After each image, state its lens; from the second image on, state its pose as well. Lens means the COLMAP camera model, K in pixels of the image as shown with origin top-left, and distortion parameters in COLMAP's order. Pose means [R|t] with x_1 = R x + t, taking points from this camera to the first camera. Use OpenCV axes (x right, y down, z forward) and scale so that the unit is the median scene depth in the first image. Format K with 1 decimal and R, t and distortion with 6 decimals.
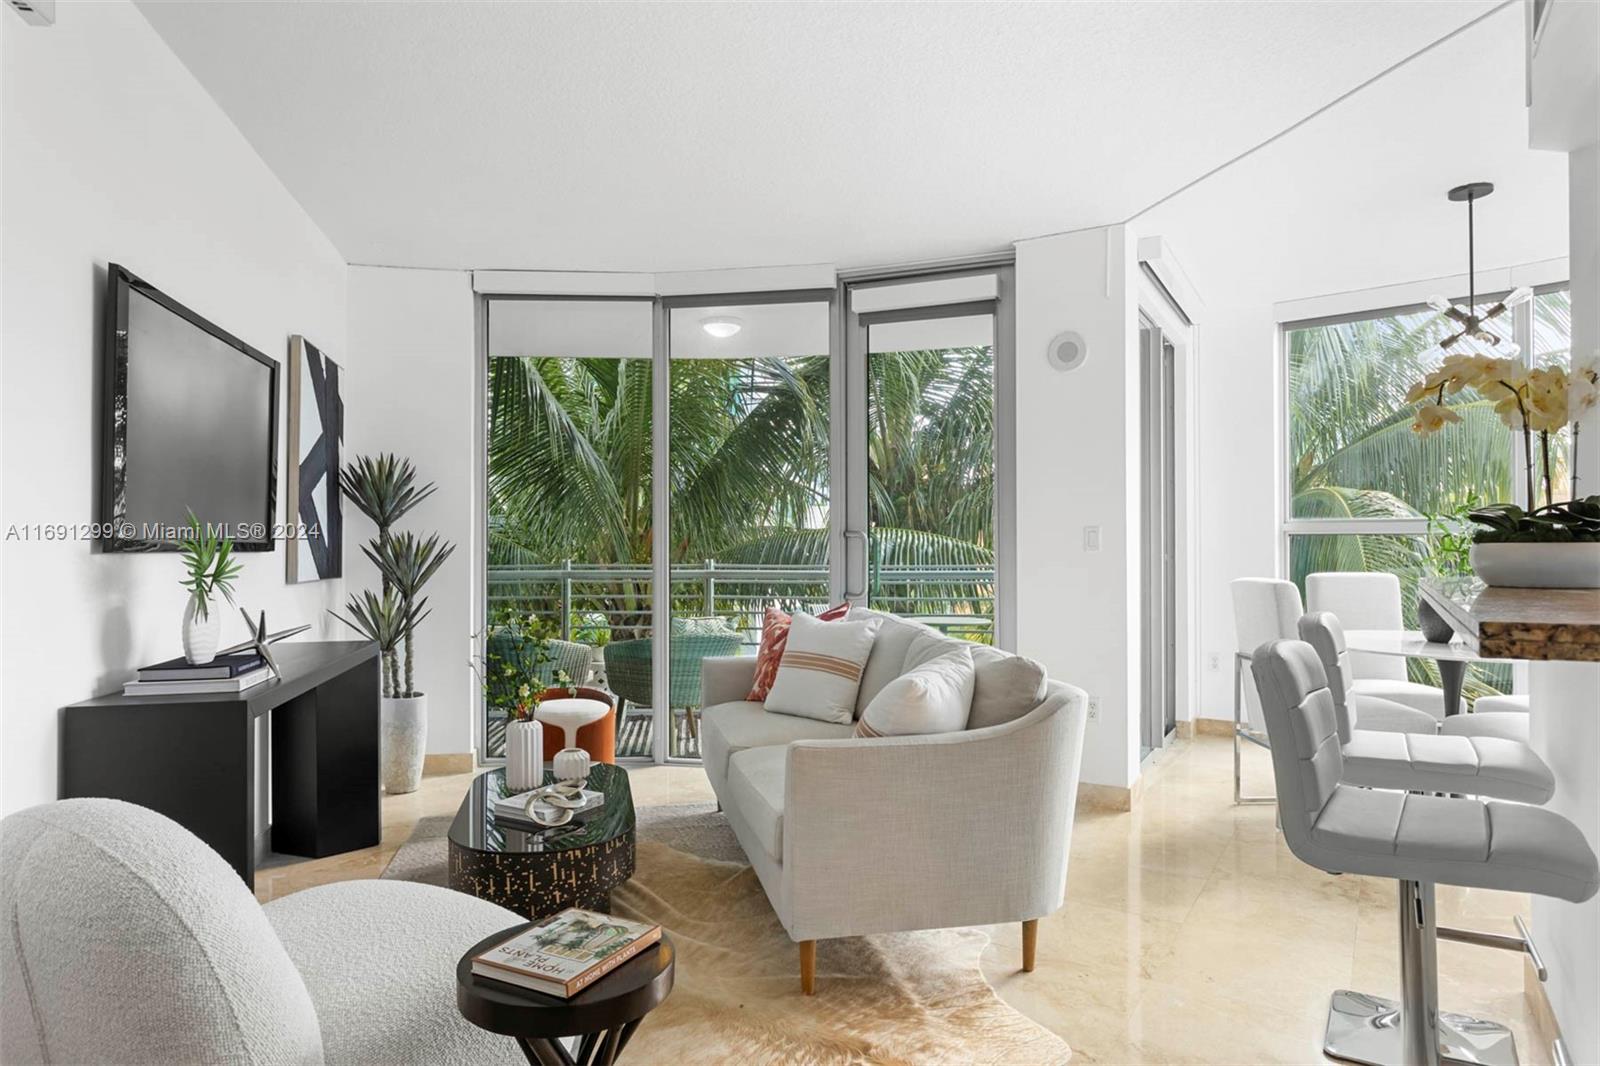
lens RADIAL K [[943.5, 0, 801.8], [0, 943.5, 540.3], [0, 0, 1]] dist [-0.000697, -0.000077]
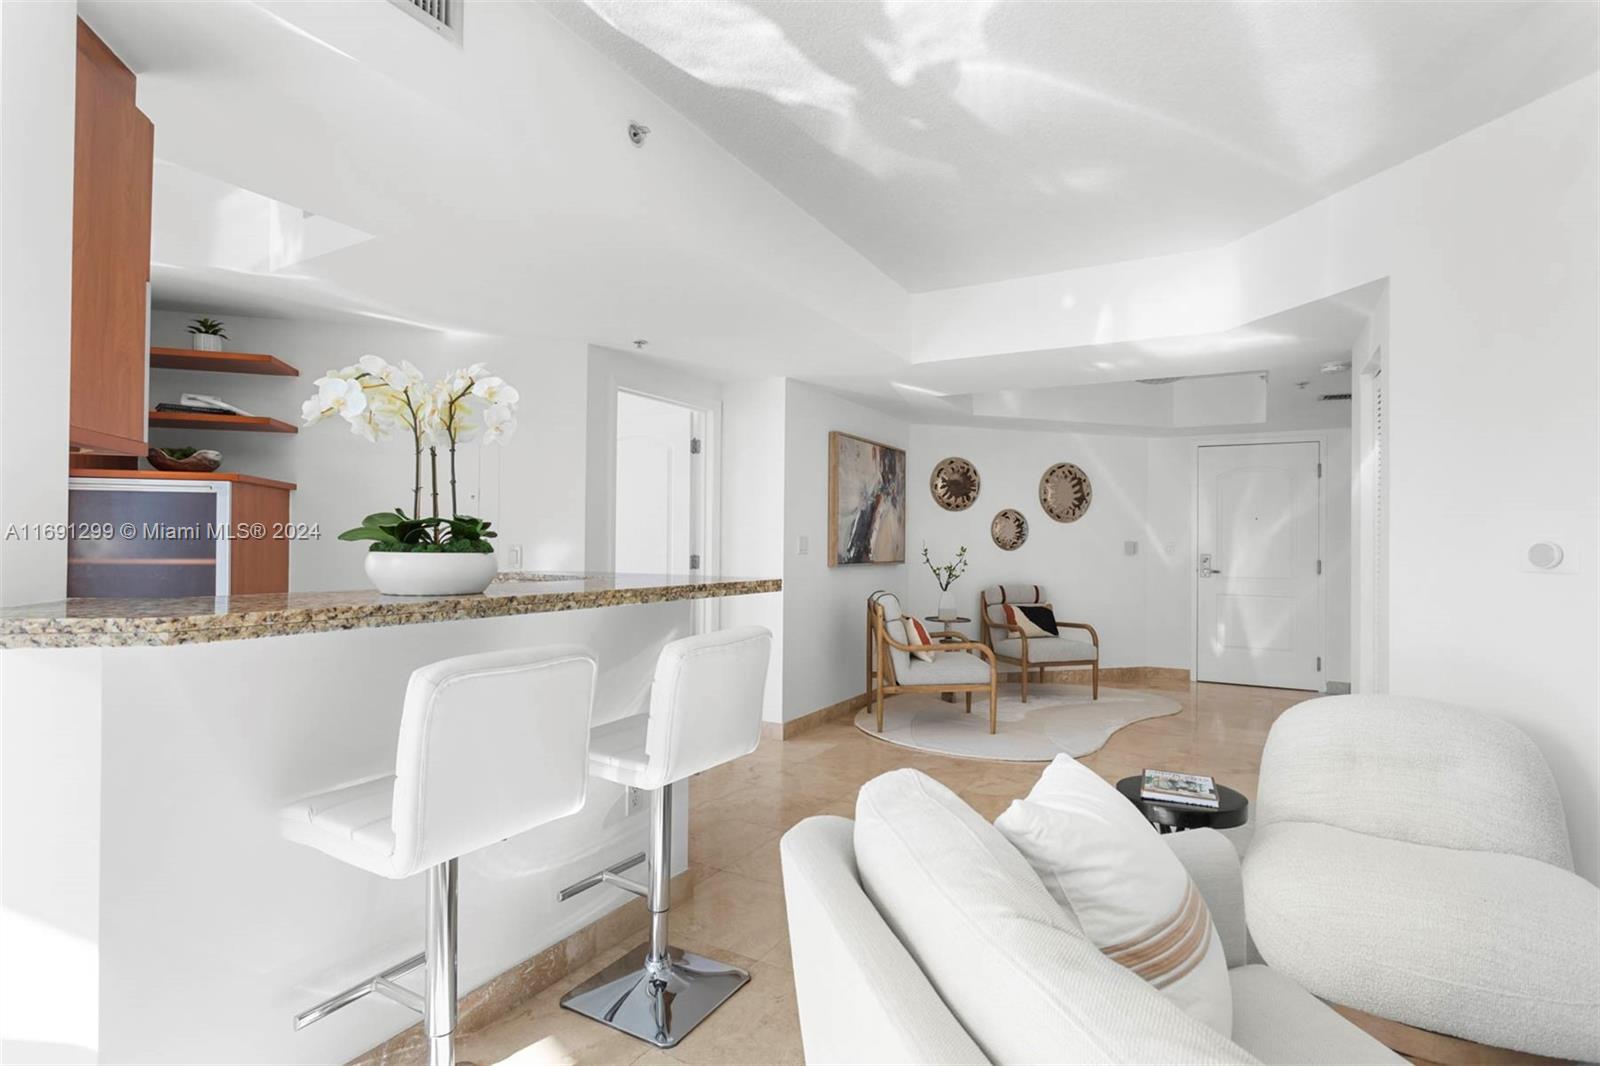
lens RADIAL K [[781.8, 0, 800.0], [0, 781.8, 533.0], [0, 0, 1]] dist [-0.000950, 0.000370]
pose [[-0.999507, -0.013511, -0.028357, 0.209542], [-0.012916, 0.999695, -0.021054, -0.002807], [0.028633, -0.020677, -0.999376, 0.998569]]
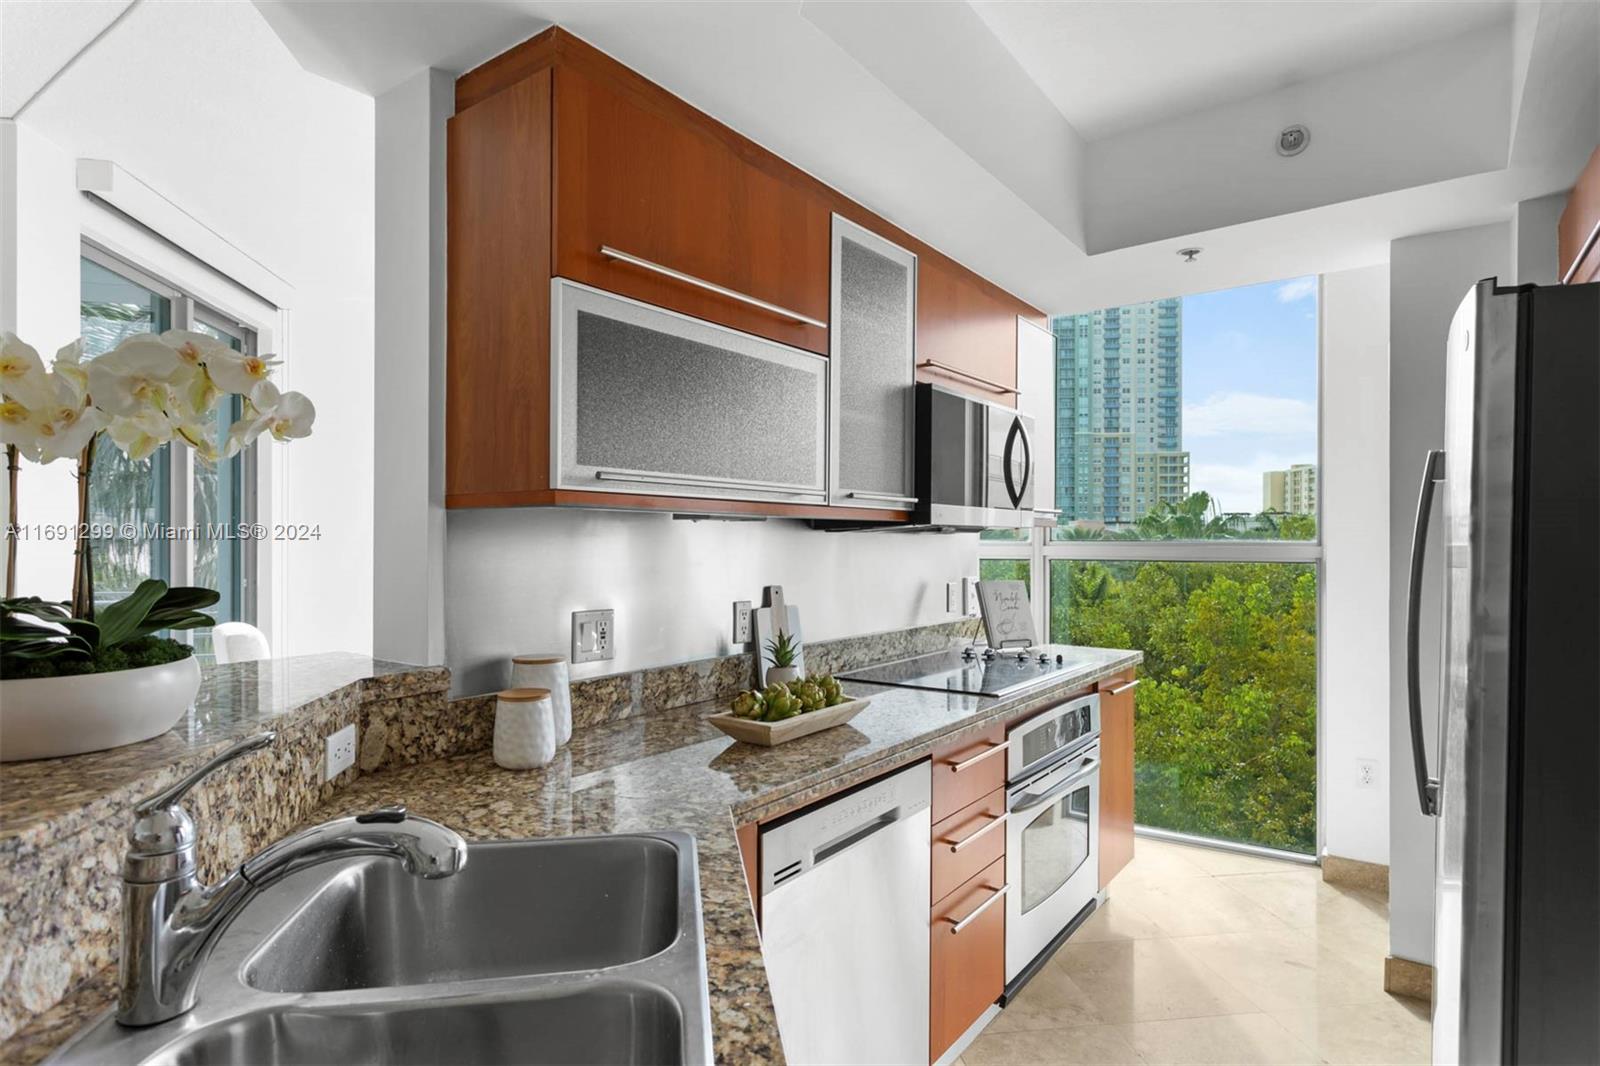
lens RADIAL K [[849.9, 0, 802.5], [0, 849.9, 541.9], [0, 0, 1]] dist [-0.001524, -0.000208]
pose [[0.762112, 0.001708, 0.647443, 0.415813], [-0.007753, 0.999949, 0.006488, -0.040527], [-0.647399, -0.009964, 0.762086, 0.166660]]
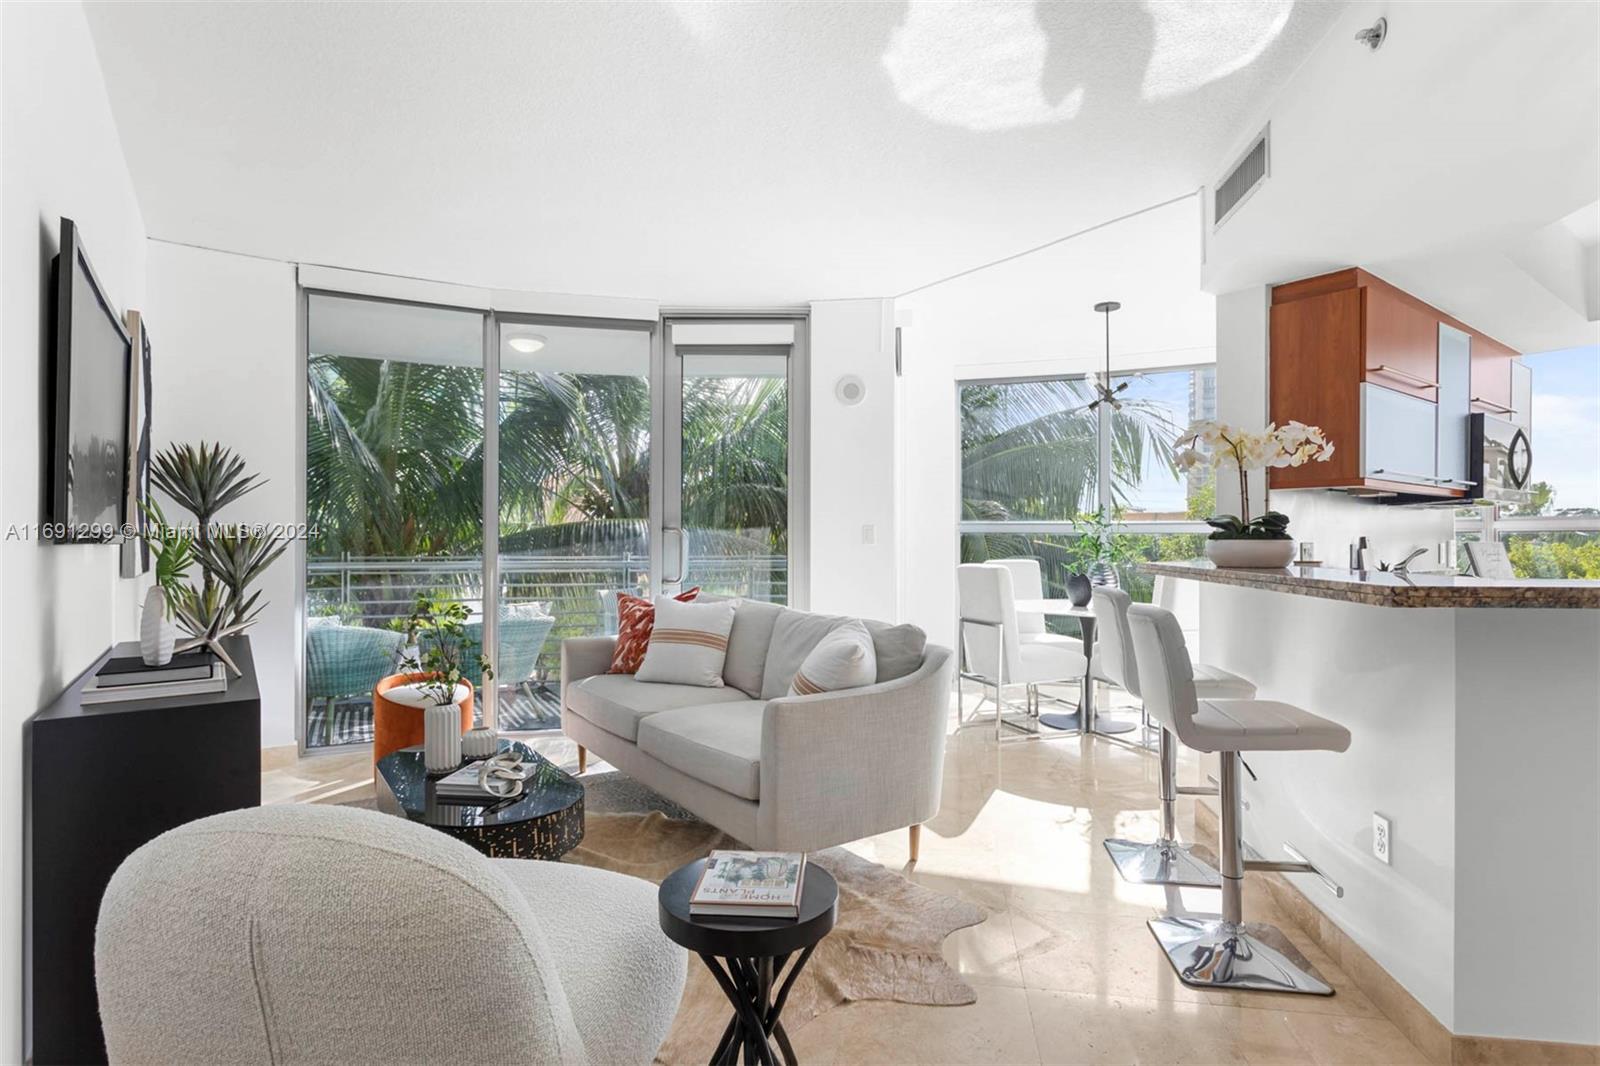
lens RADIAL K [[786.2, 0, 798.9], [0, 786.2, 538.9], [0, 0, 1]] dist [-0.004153, 0.000440]
pose [[0.921734, 0.003930, 0.387802, -0.232513], [-0.005800, 0.999977, 0.003652, 0.000479], [-0.387779, -0.005615, 0.921735, 0.030061]]
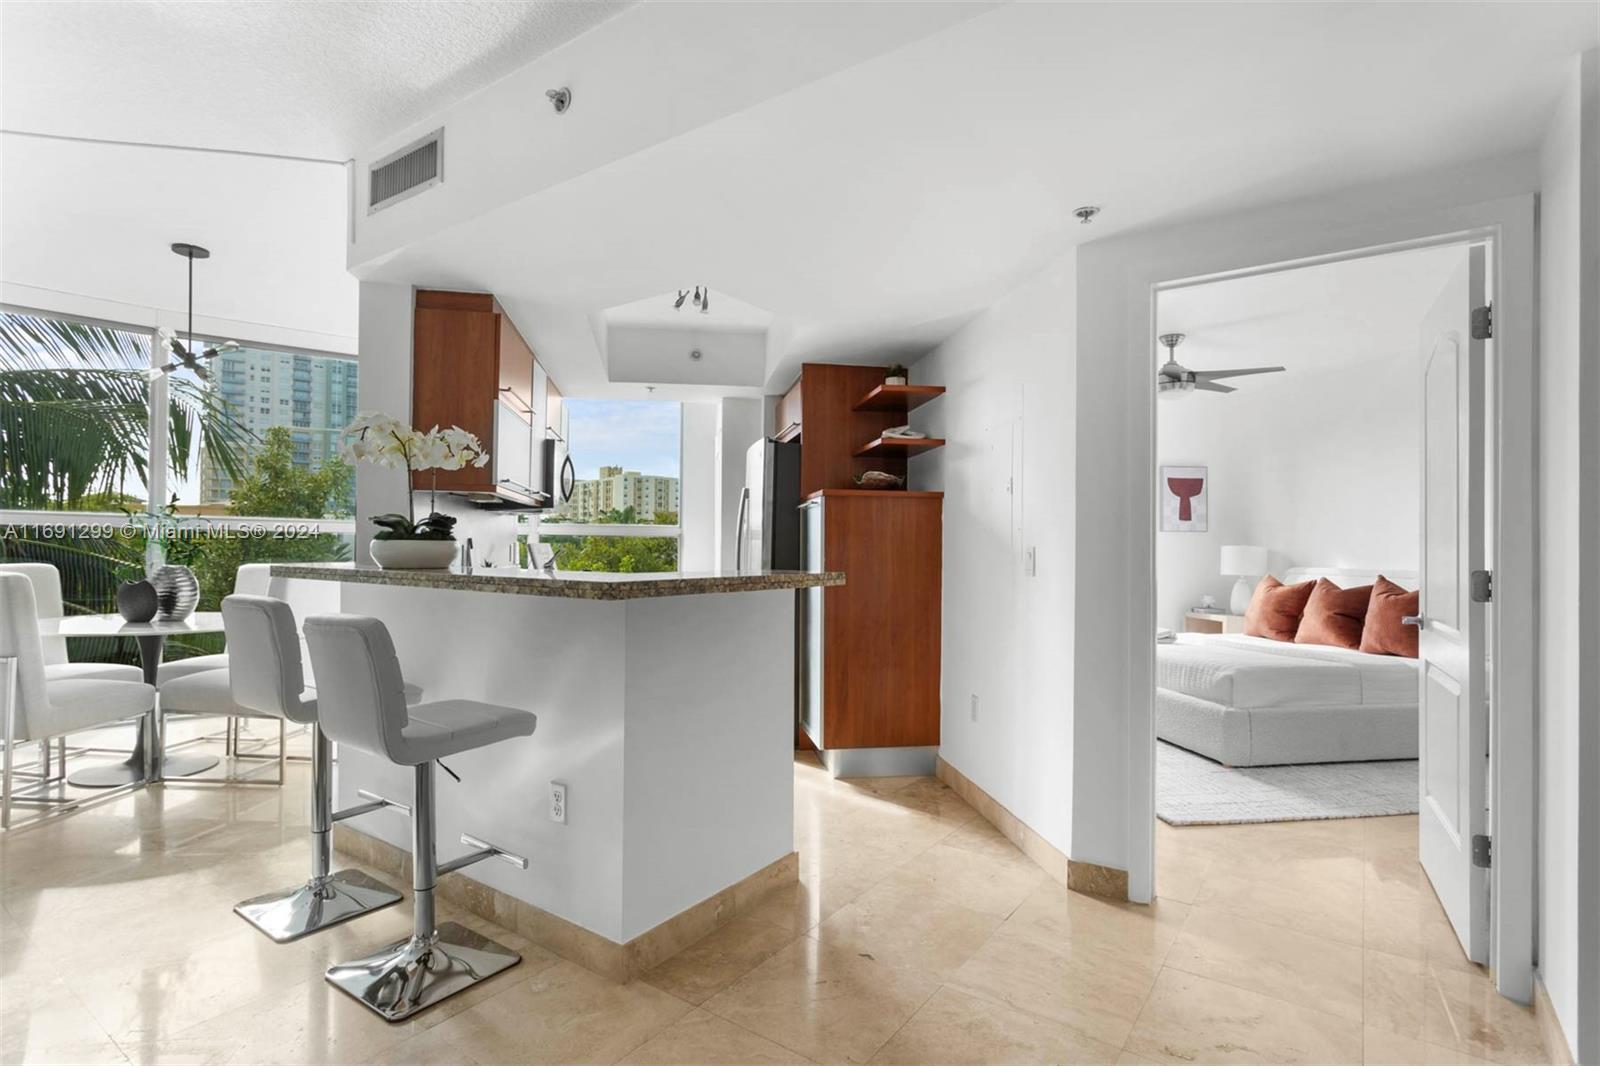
lens RADIAL K [[786.2, 0, 798.9], [0, 786.2, 538.9], [0, 0, 1]] dist [-0.004153, 0.000440]
pose [[0.058760, 0.010240, 0.998220, -0.259265], [-0.017152, 0.999810, -0.009246, 0.000937], [-0.998125, -0.016578, 0.058925, 0.143521]]
